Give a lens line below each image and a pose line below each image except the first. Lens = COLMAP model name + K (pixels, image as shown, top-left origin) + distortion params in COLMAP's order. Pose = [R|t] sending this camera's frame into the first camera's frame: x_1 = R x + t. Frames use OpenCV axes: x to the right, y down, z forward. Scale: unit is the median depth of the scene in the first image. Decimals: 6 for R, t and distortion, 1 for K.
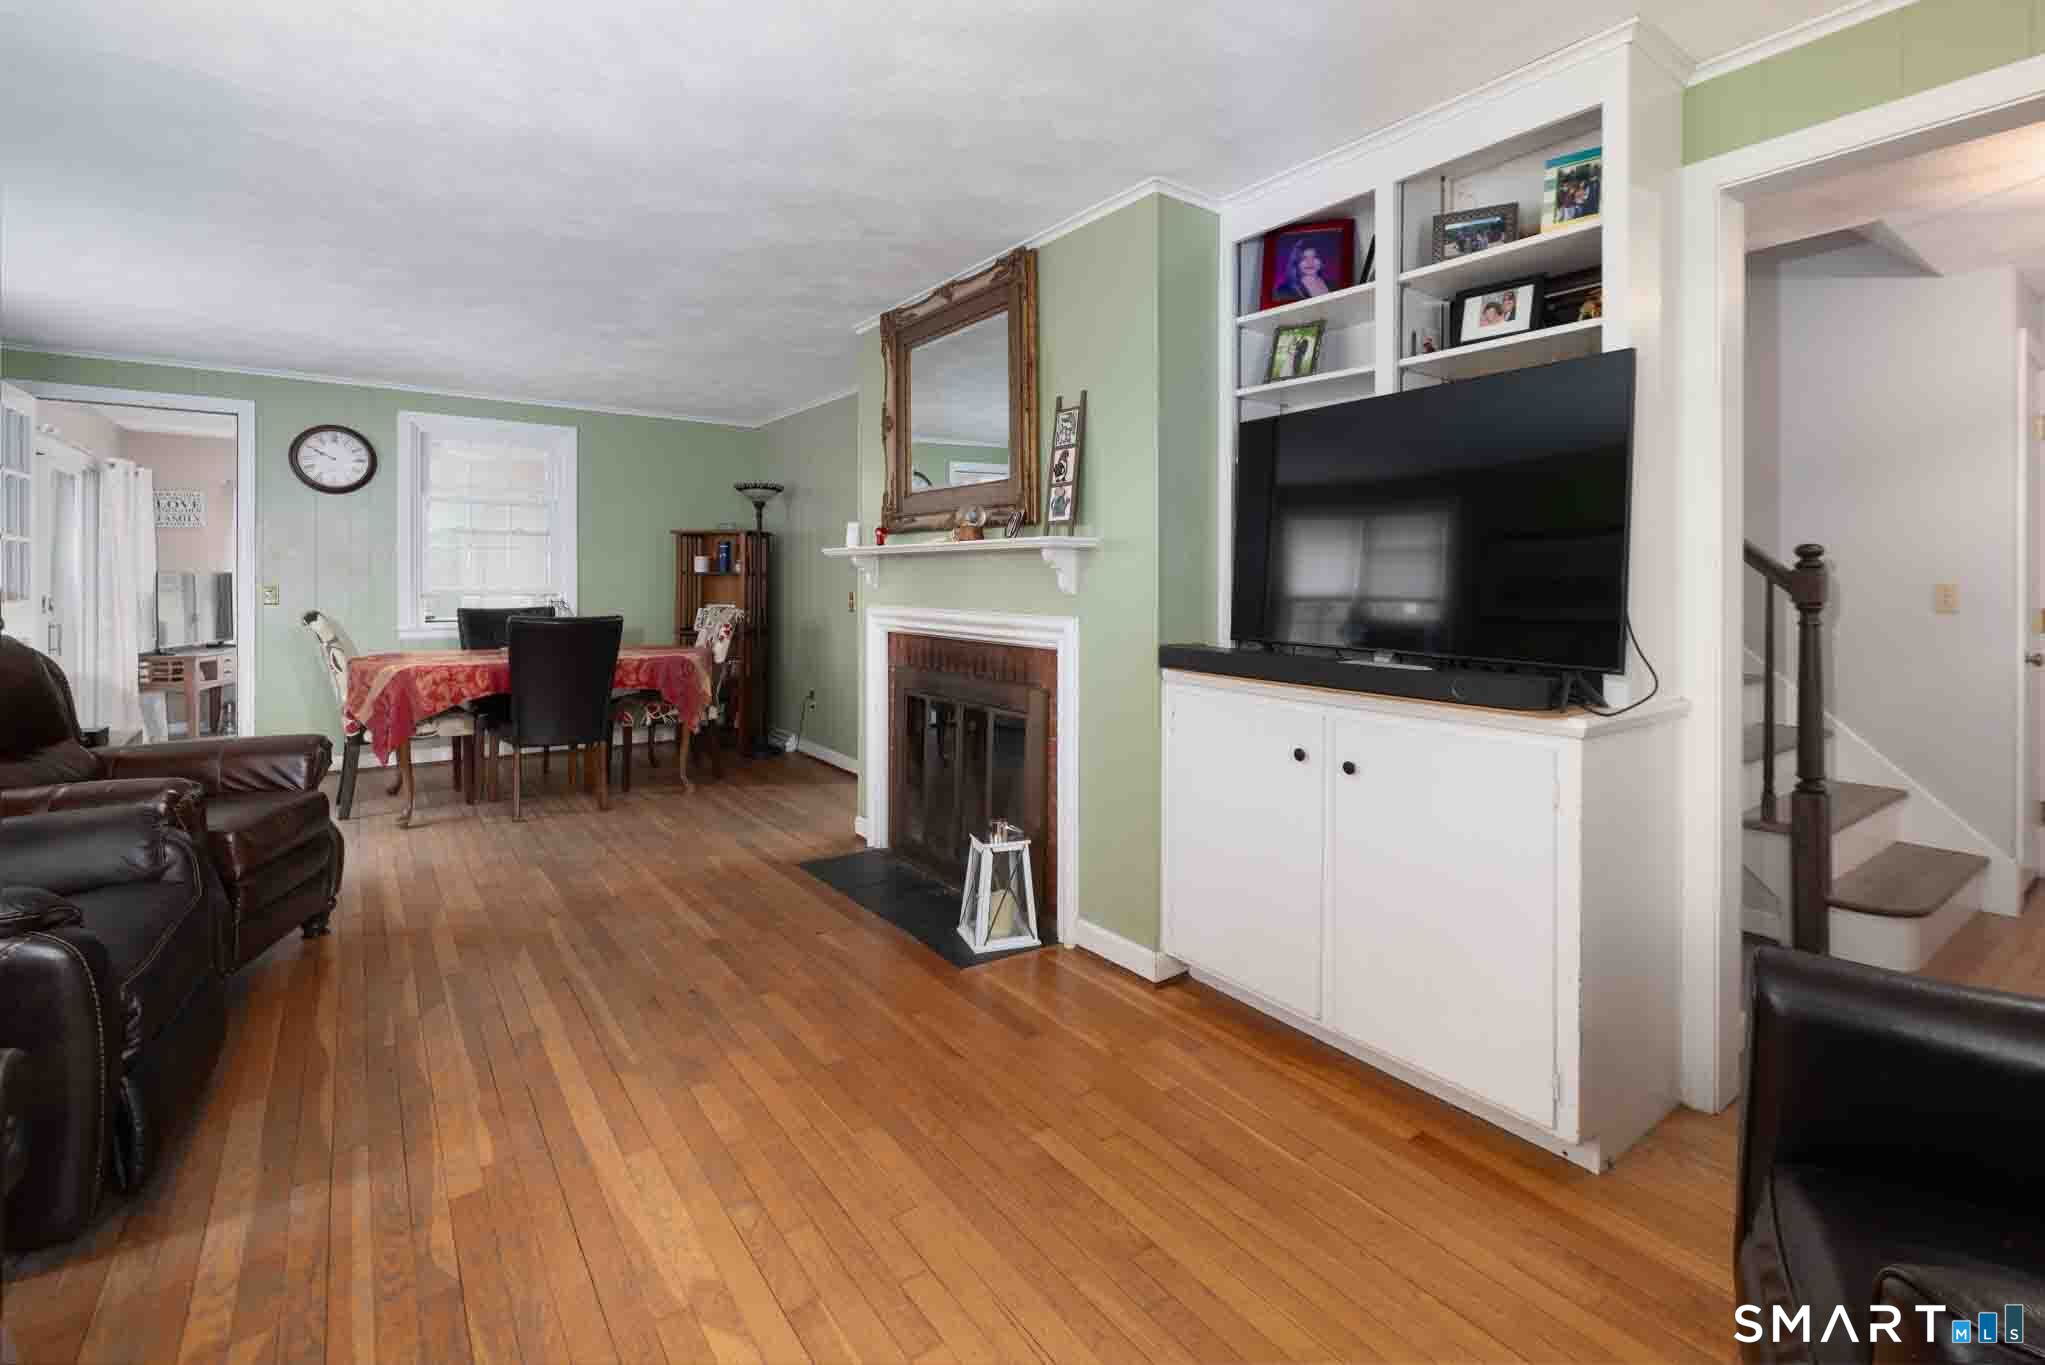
lens RADIAL K [[919.1, 0, 1030.0], [0, 919.1, 586.7], [0, 0, 1]] dist [-0.000448, -0.000101]
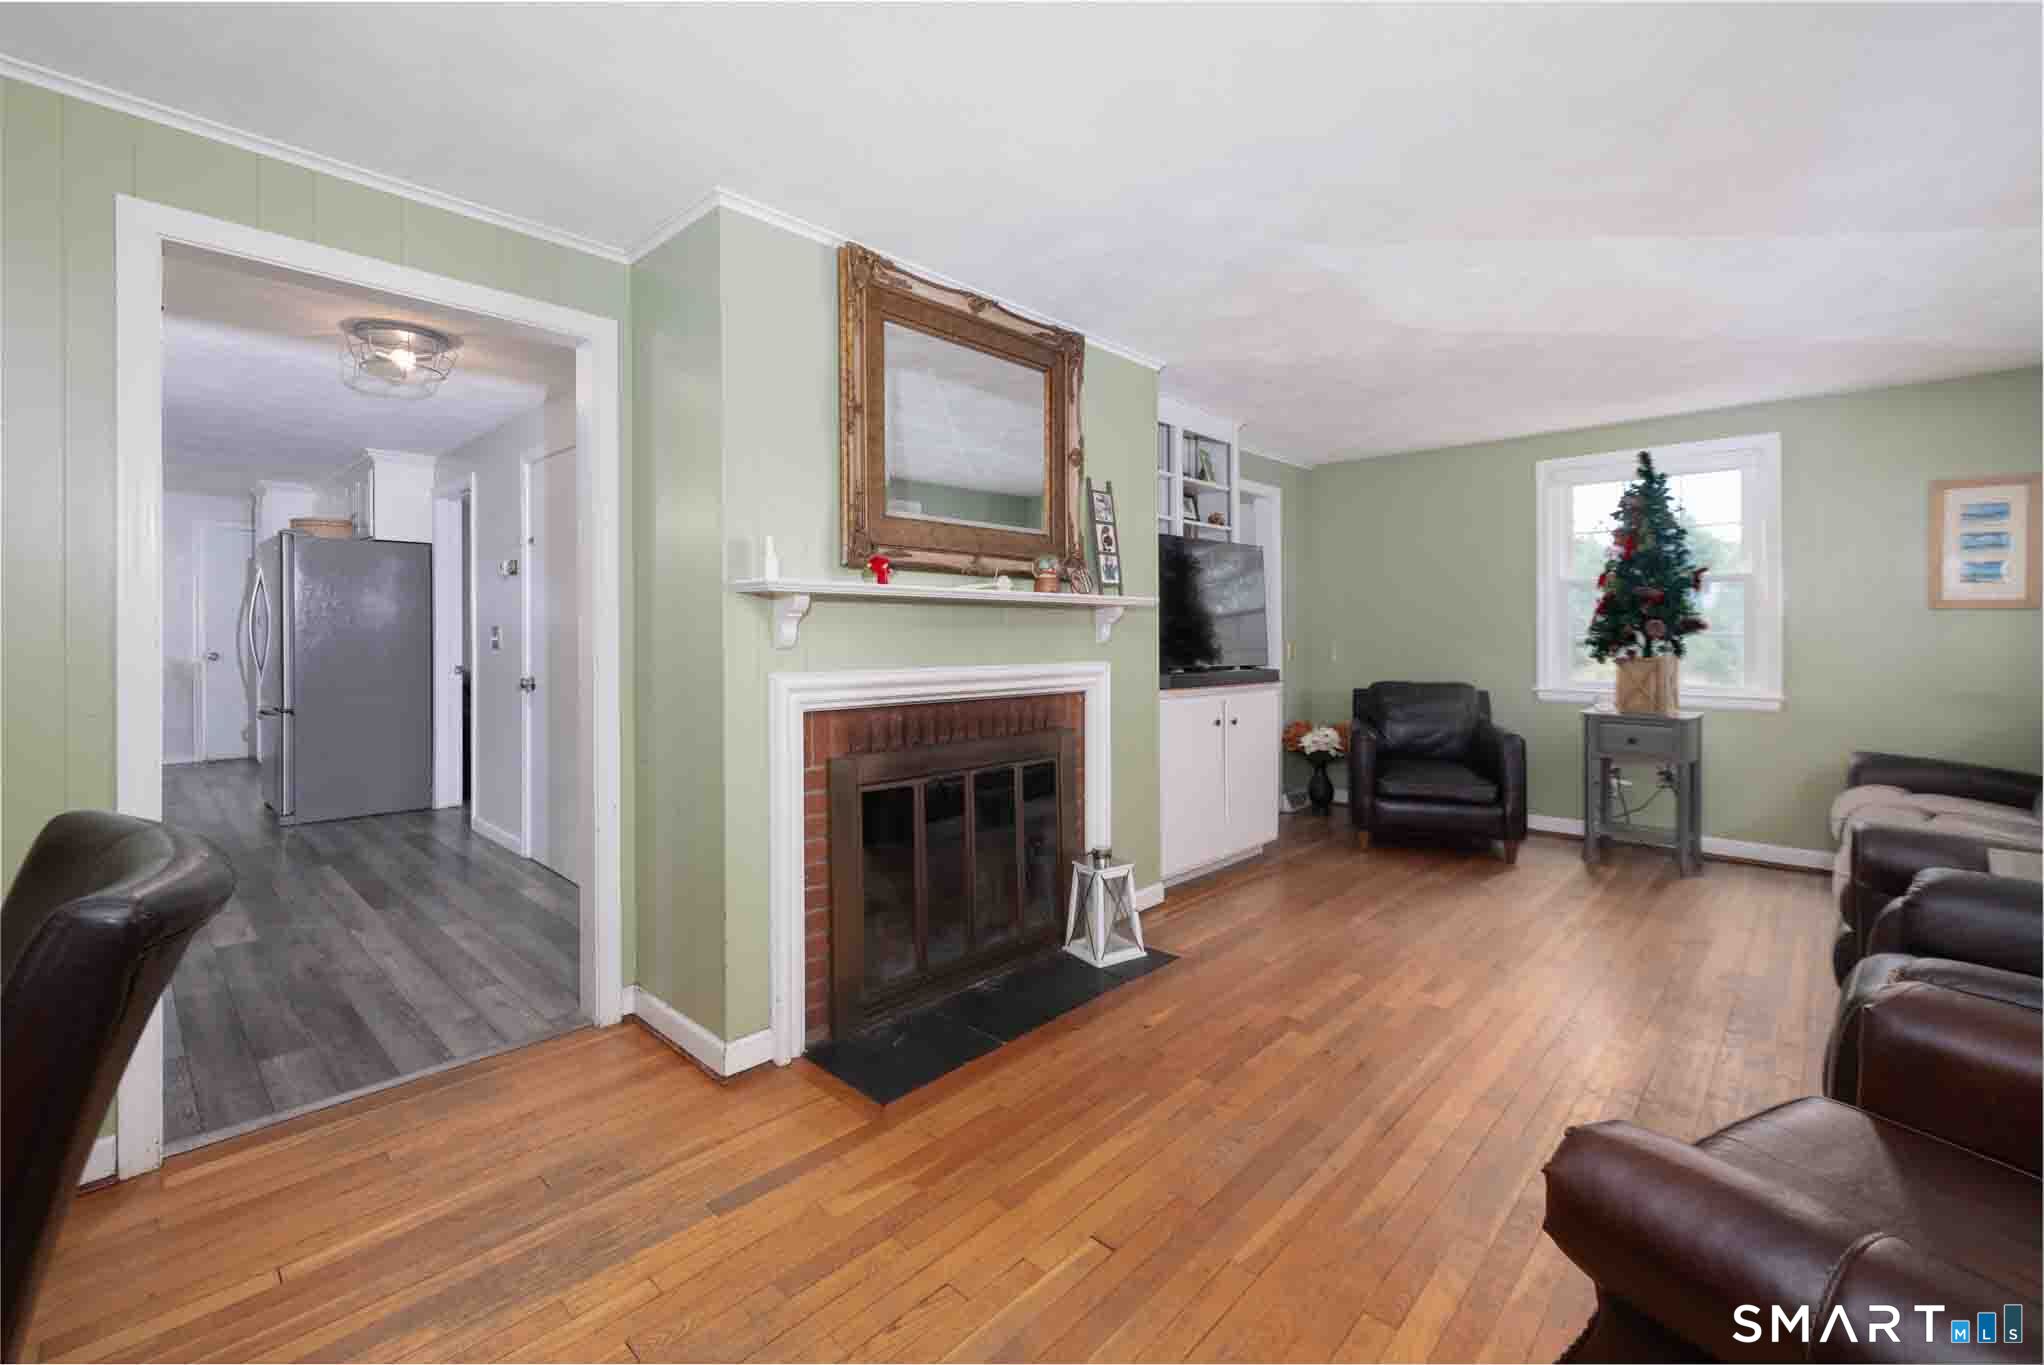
lens RADIAL K [[883.3, 0, 1026.6], [0, 883.3, 627.6], [0, 0, 1]] dist [-0.000210, 0.000002]
pose [[-0.178234, 0.003957, 0.983980, -0.993669], [0.008721, 0.999959, -0.002442, -0.009726], [-0.983949, 0.008146, -0.178261, 1.187900]]
